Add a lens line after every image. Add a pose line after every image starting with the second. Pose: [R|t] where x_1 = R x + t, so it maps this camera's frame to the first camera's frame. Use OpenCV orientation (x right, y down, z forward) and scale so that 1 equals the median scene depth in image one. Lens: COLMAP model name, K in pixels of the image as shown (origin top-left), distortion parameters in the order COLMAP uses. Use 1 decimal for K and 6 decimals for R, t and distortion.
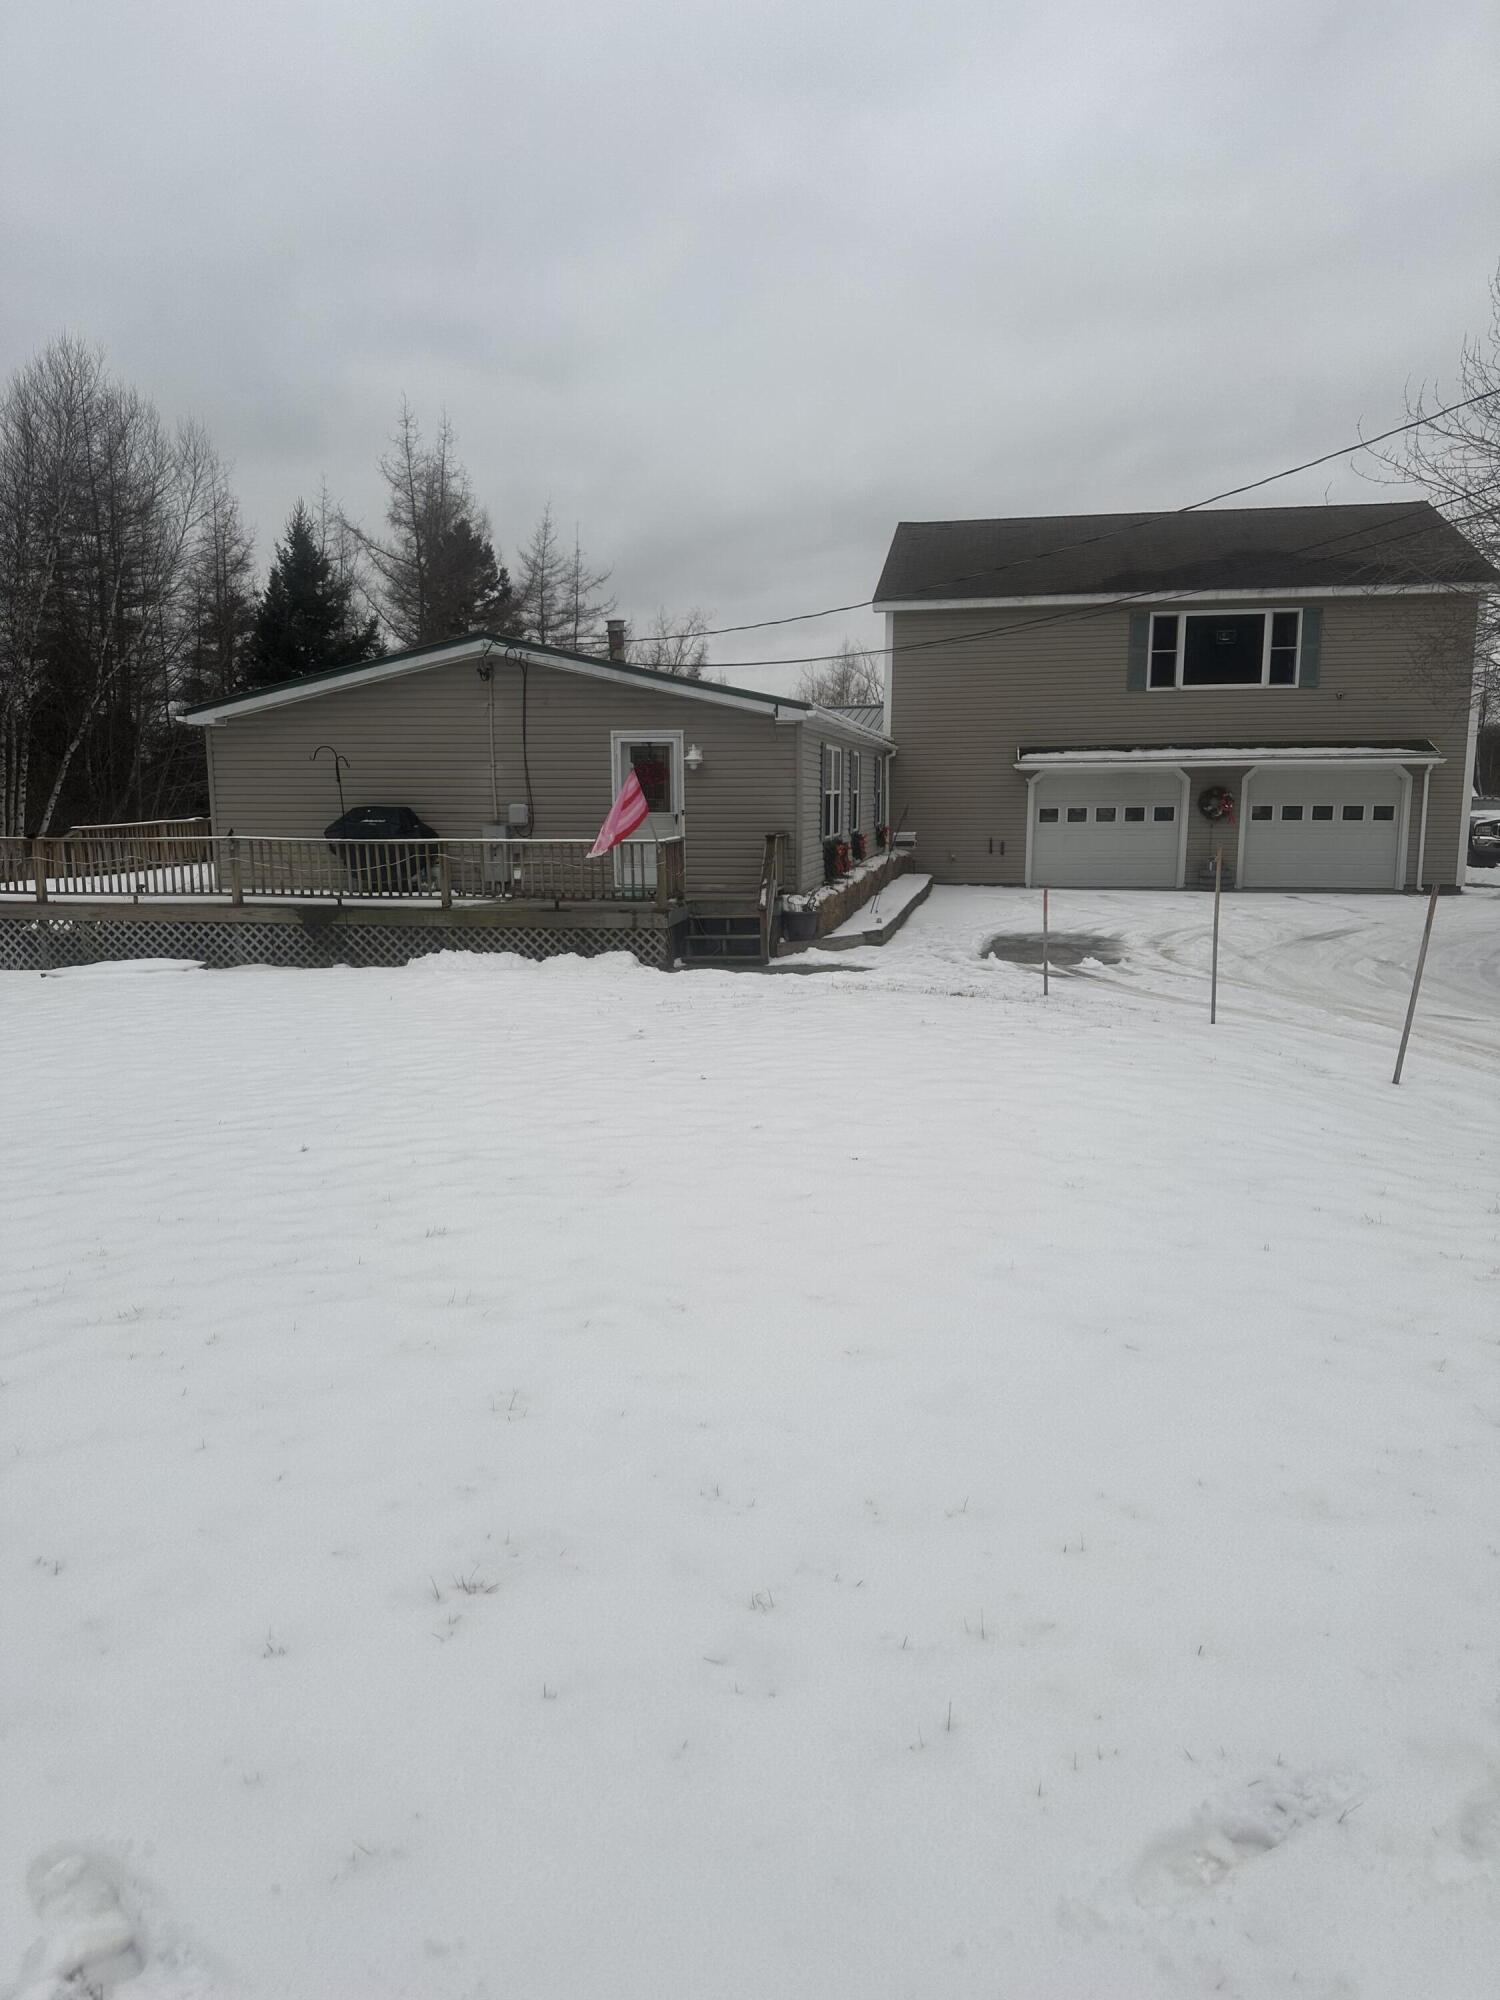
lens RADIAL K [[1420.6, 0, 753.0], [0, 1420.6, 1015.5], [0, 0, 1]] dist [0.080680, -0.046495]
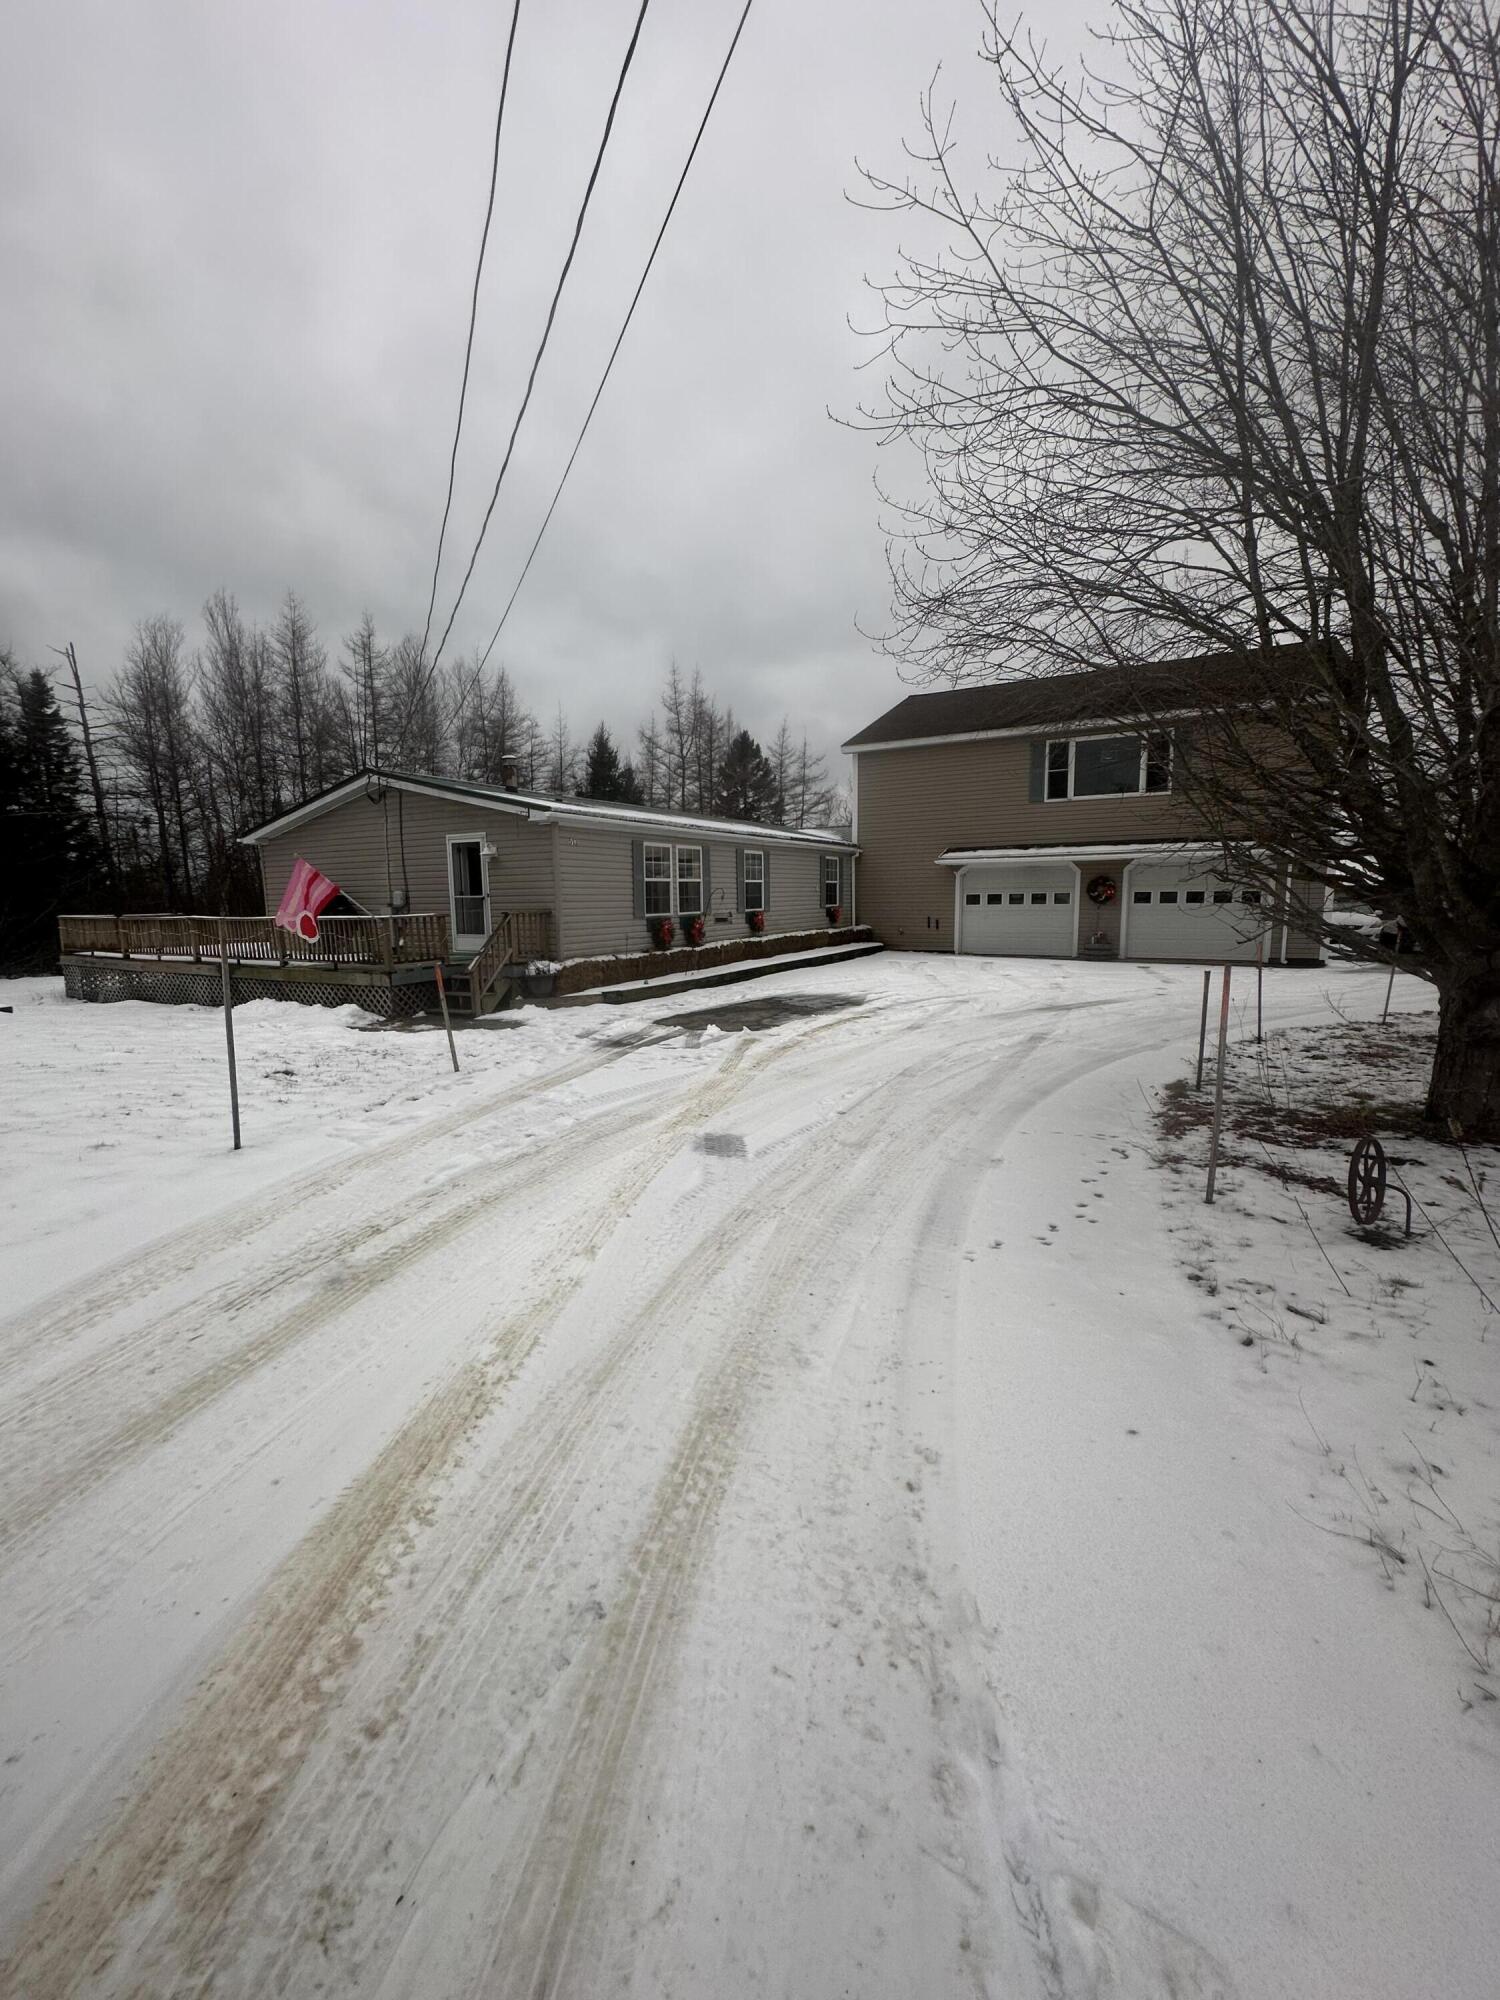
lens RADIAL K [[798.7, 0, 752.1], [0, 798.7, 1007.4], [0, 0, 1]] dist [-0.003767, -0.000080]
pose [[0.943811, 0.037833, -0.328313, 0.380930], [-0.041930, 0.999106, -0.005406, -0.042040], [0.327815, 0.018869, 0.944553, 0.354653]]
